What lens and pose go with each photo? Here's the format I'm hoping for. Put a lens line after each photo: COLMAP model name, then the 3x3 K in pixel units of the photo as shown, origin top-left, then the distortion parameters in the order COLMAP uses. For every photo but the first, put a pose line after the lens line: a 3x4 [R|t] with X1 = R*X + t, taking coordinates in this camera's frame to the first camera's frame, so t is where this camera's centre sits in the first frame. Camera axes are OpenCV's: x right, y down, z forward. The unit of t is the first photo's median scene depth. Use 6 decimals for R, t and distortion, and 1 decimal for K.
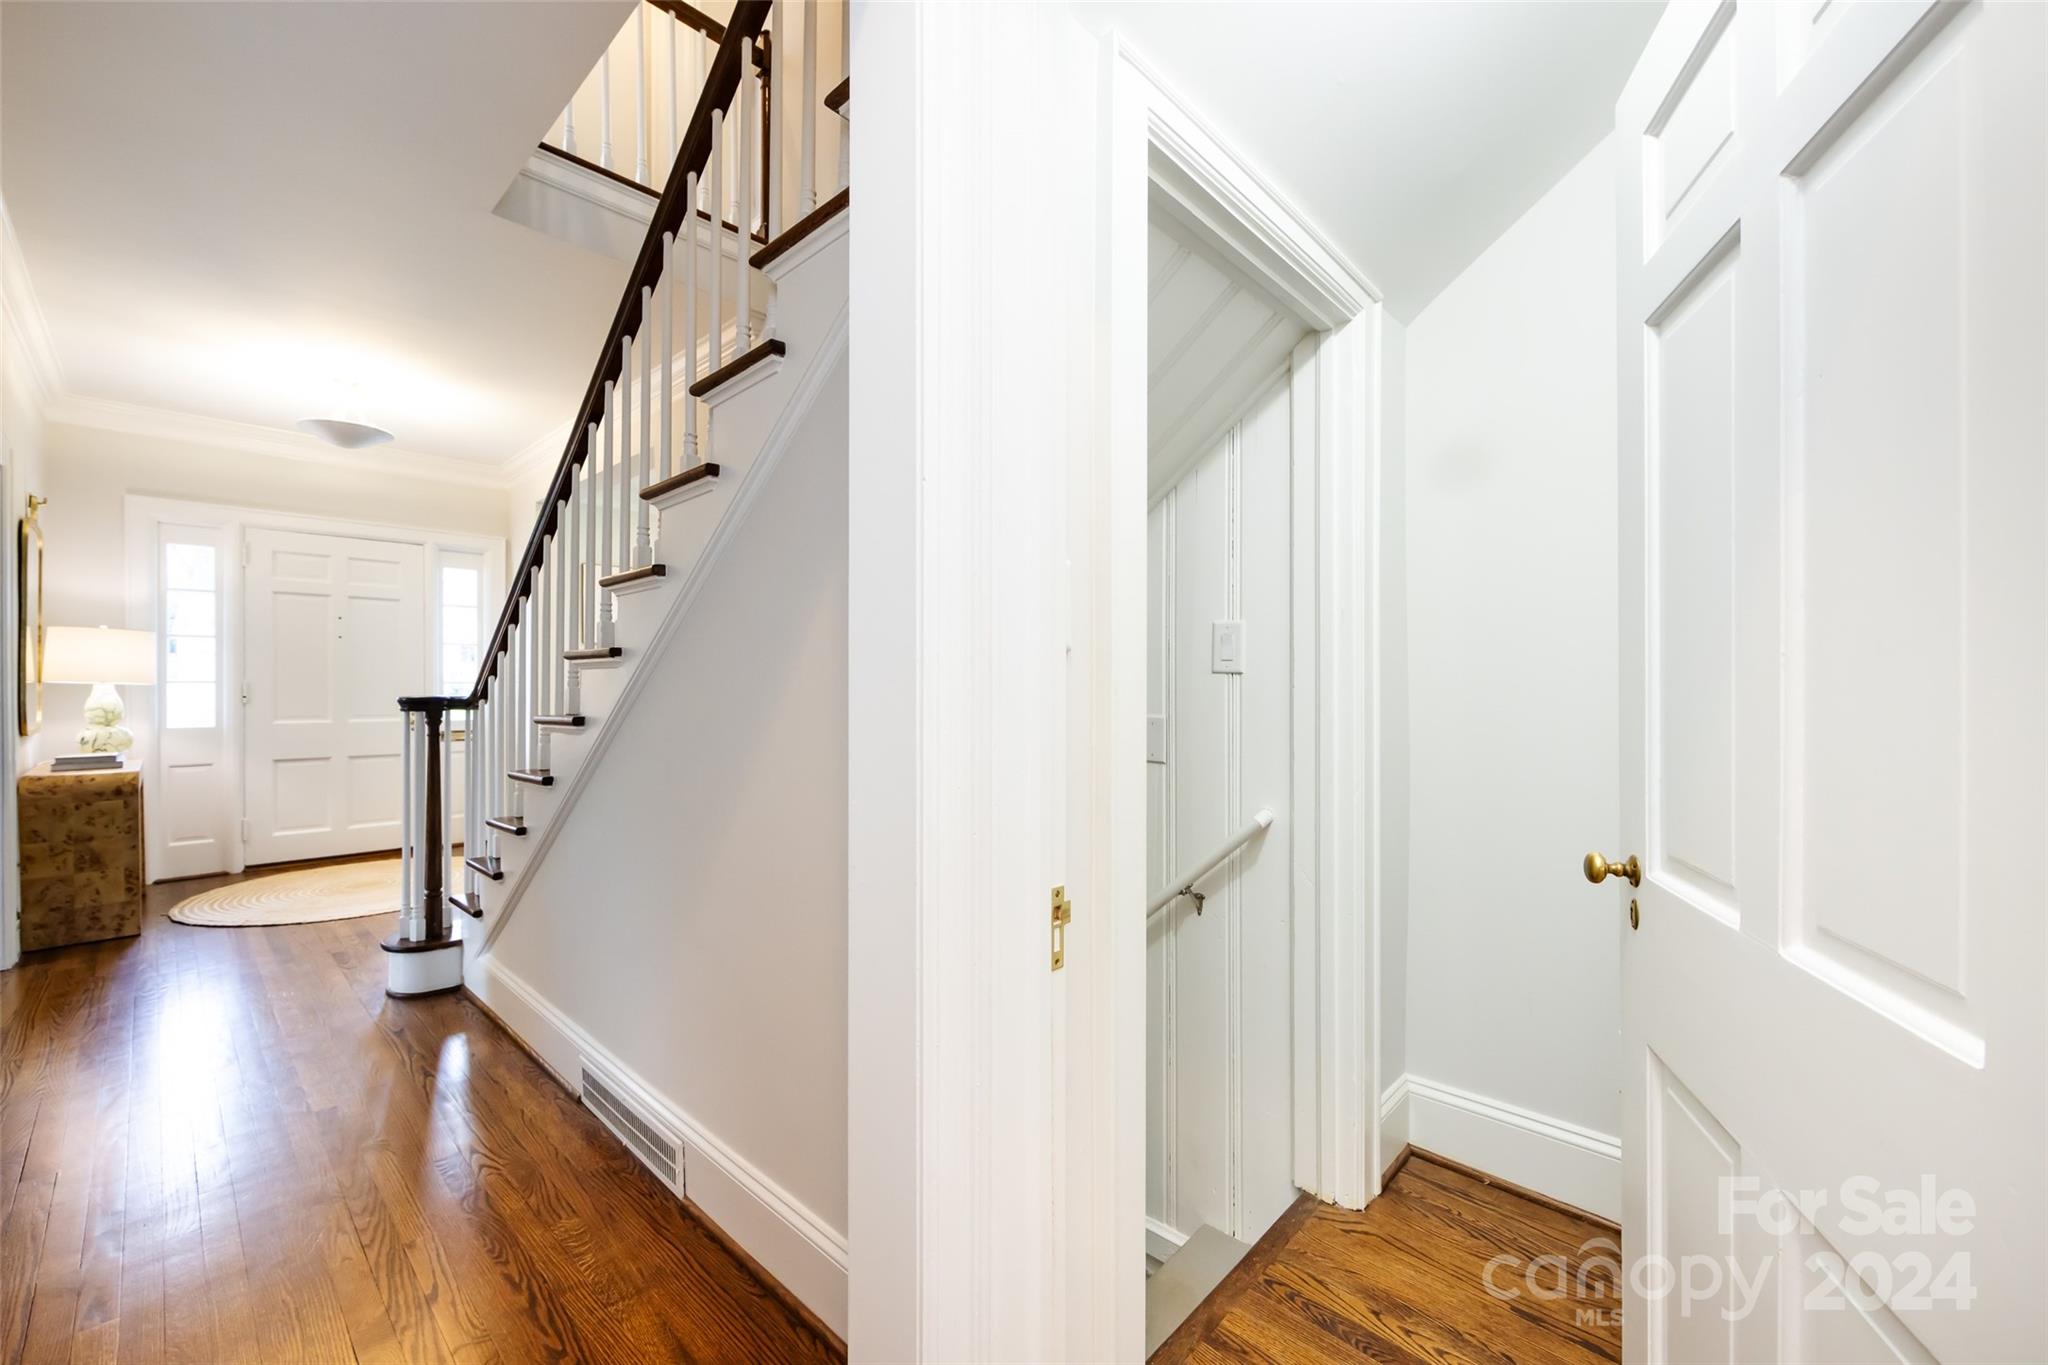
lens RADIAL K [[811.6, 0, 1019.4], [0, 811.6, 693.7], [0, 0, 1]] dist [-0.004980, 0.000400]
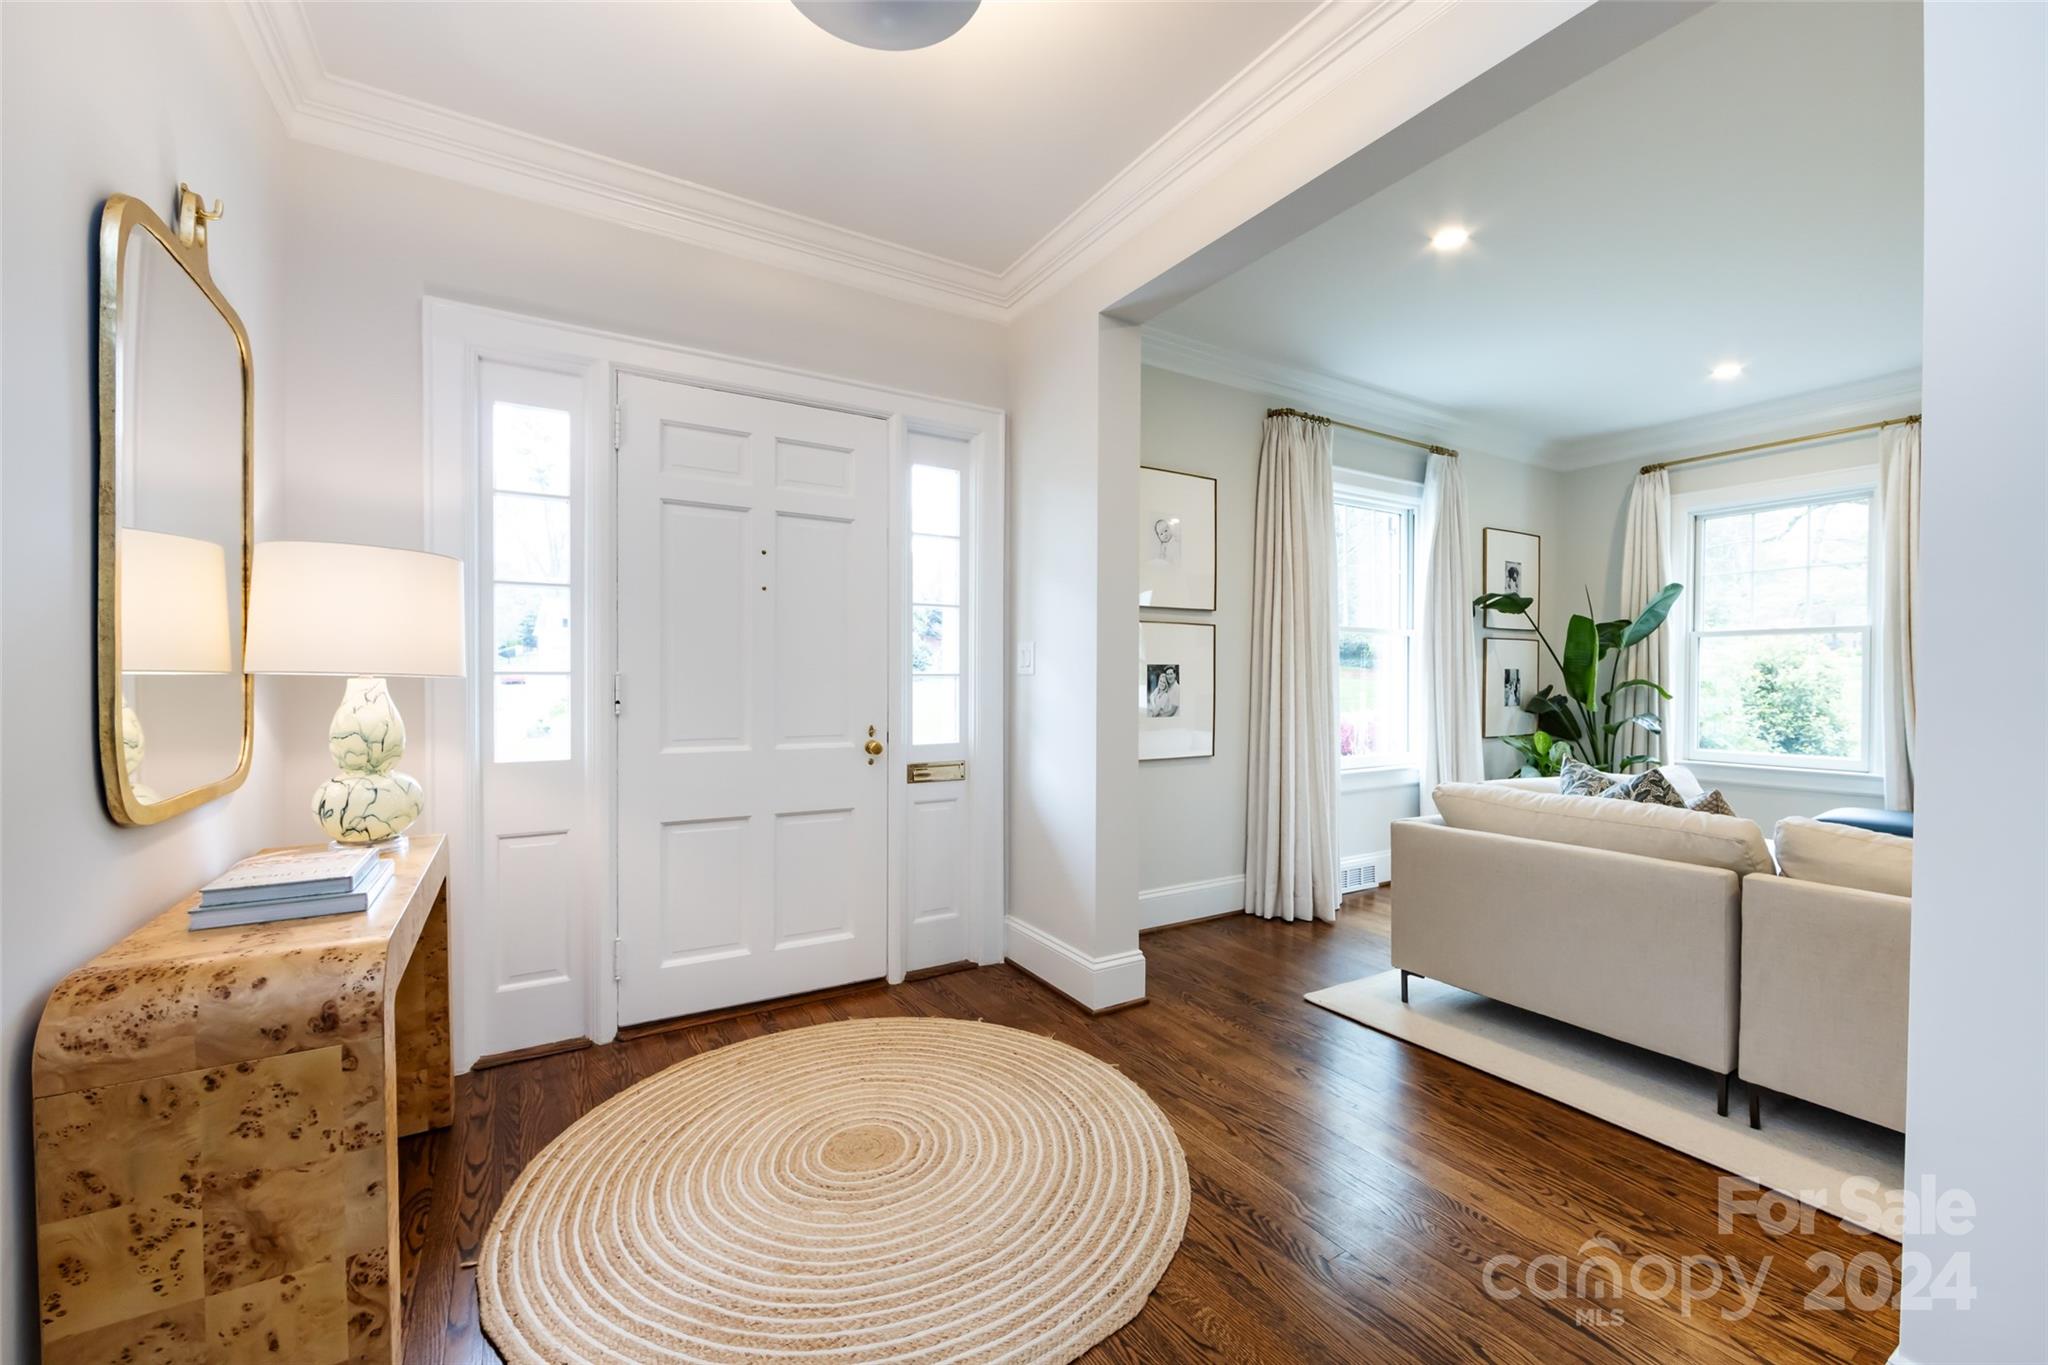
lens RADIAL K [[811.6, 0, 1019.4], [0, 811.6, 693.7], [0, 0, 1]] dist [-0.004980, 0.000400]
pose [[0.963271, 0.007282, -0.268431, -0.680900], [-0.004635, 0.999934, 0.010496, -0.009286], [0.268489, -0.008866, 0.963242, 0.678041]]
